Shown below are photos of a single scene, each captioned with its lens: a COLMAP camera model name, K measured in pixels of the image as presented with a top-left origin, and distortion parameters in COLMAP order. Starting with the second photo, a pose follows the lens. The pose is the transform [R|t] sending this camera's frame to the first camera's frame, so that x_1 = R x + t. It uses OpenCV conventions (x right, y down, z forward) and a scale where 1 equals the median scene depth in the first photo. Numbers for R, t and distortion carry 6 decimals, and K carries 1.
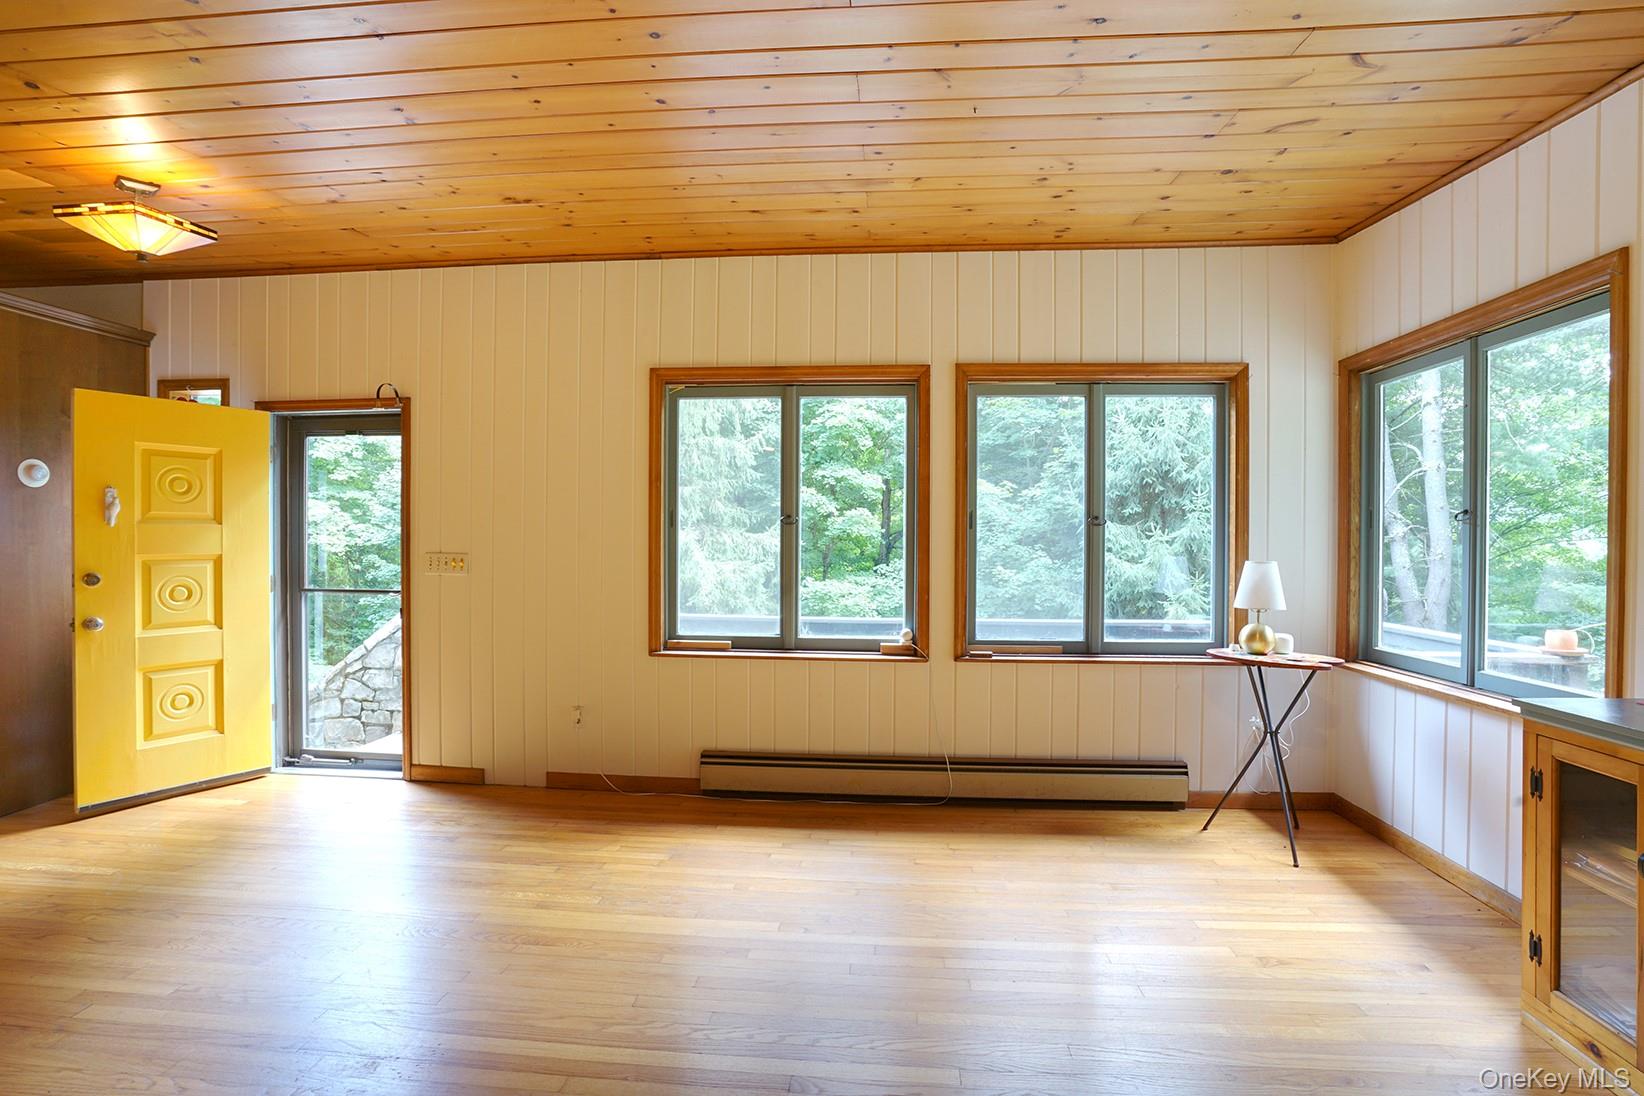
lens RADIAL K [[755.3, 0, 828.9], [0, 755.3, 544.4], [0, 0, 1]] dist [-0.052303, 0.018461]
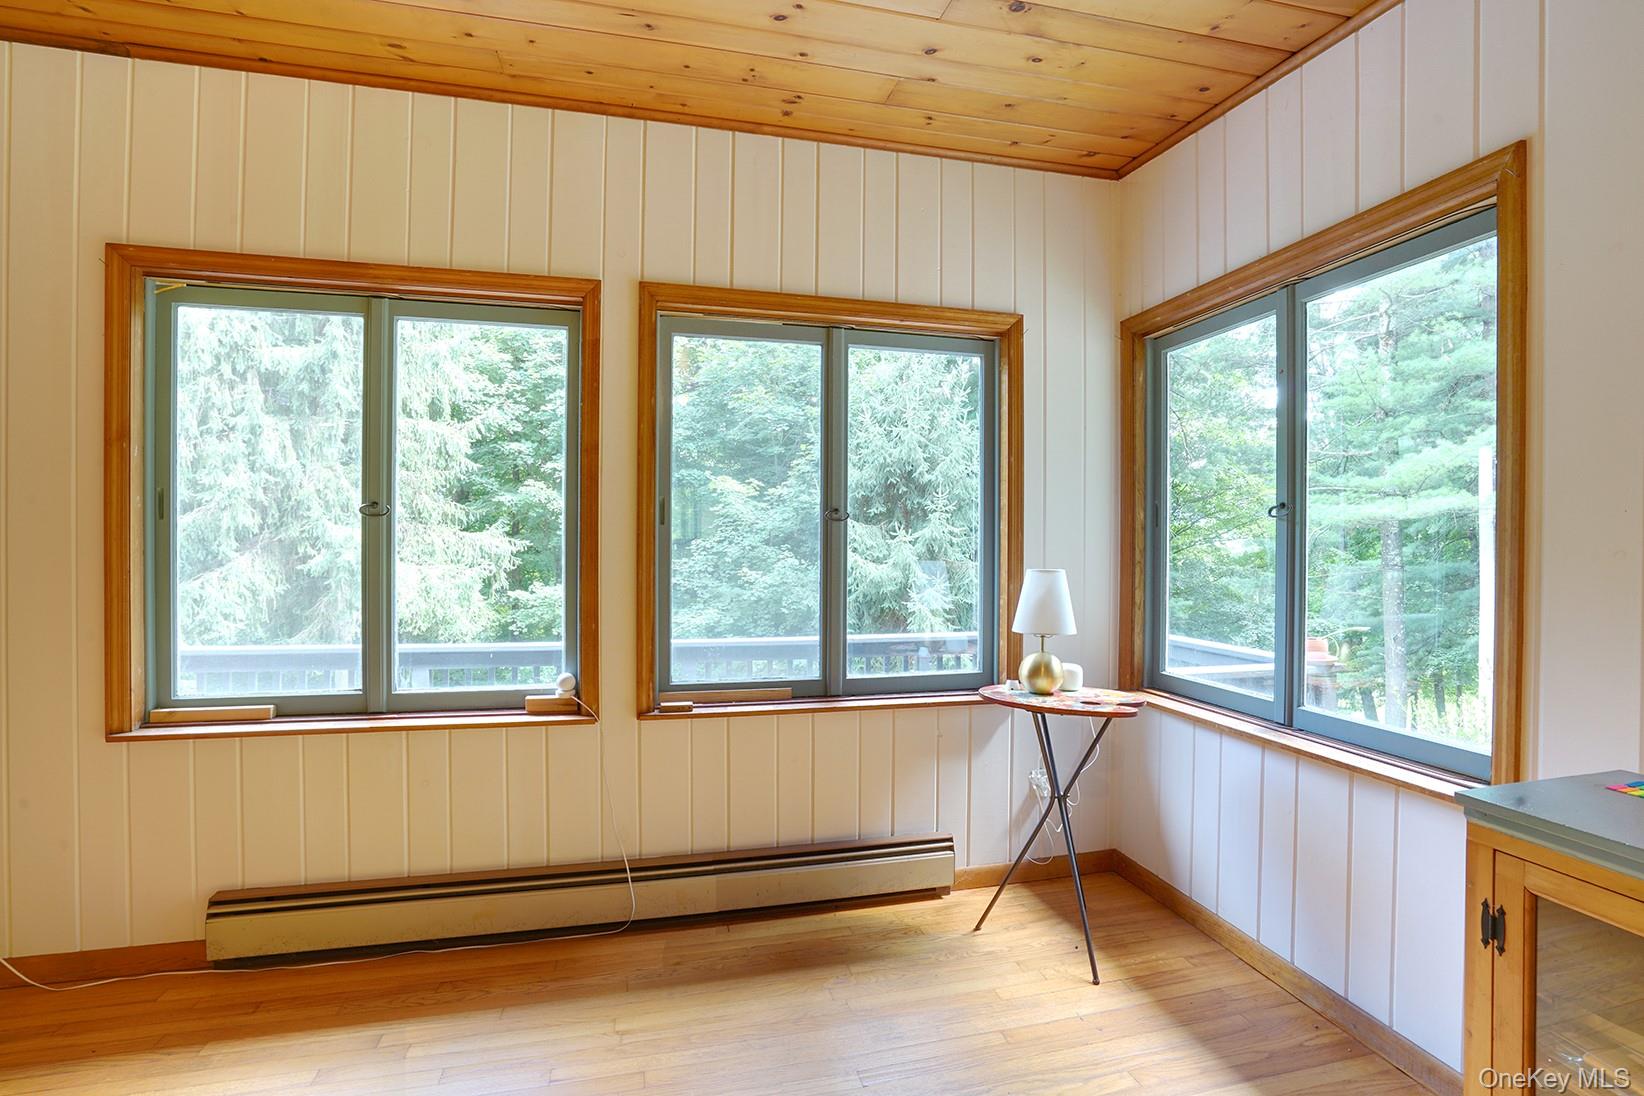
lens RADIAL K [[755.3, 0, 832.9], [0, 755.3, 545.3], [0, 0, 1]] dist [-0.052303, 0.018461]
pose [[0.946774, -0.001673, 0.321895, 0.119514], [0.001356, 0.999998, 0.001208, -0.002477], [-0.321896, -0.000707, 0.946775, 0.311835]]
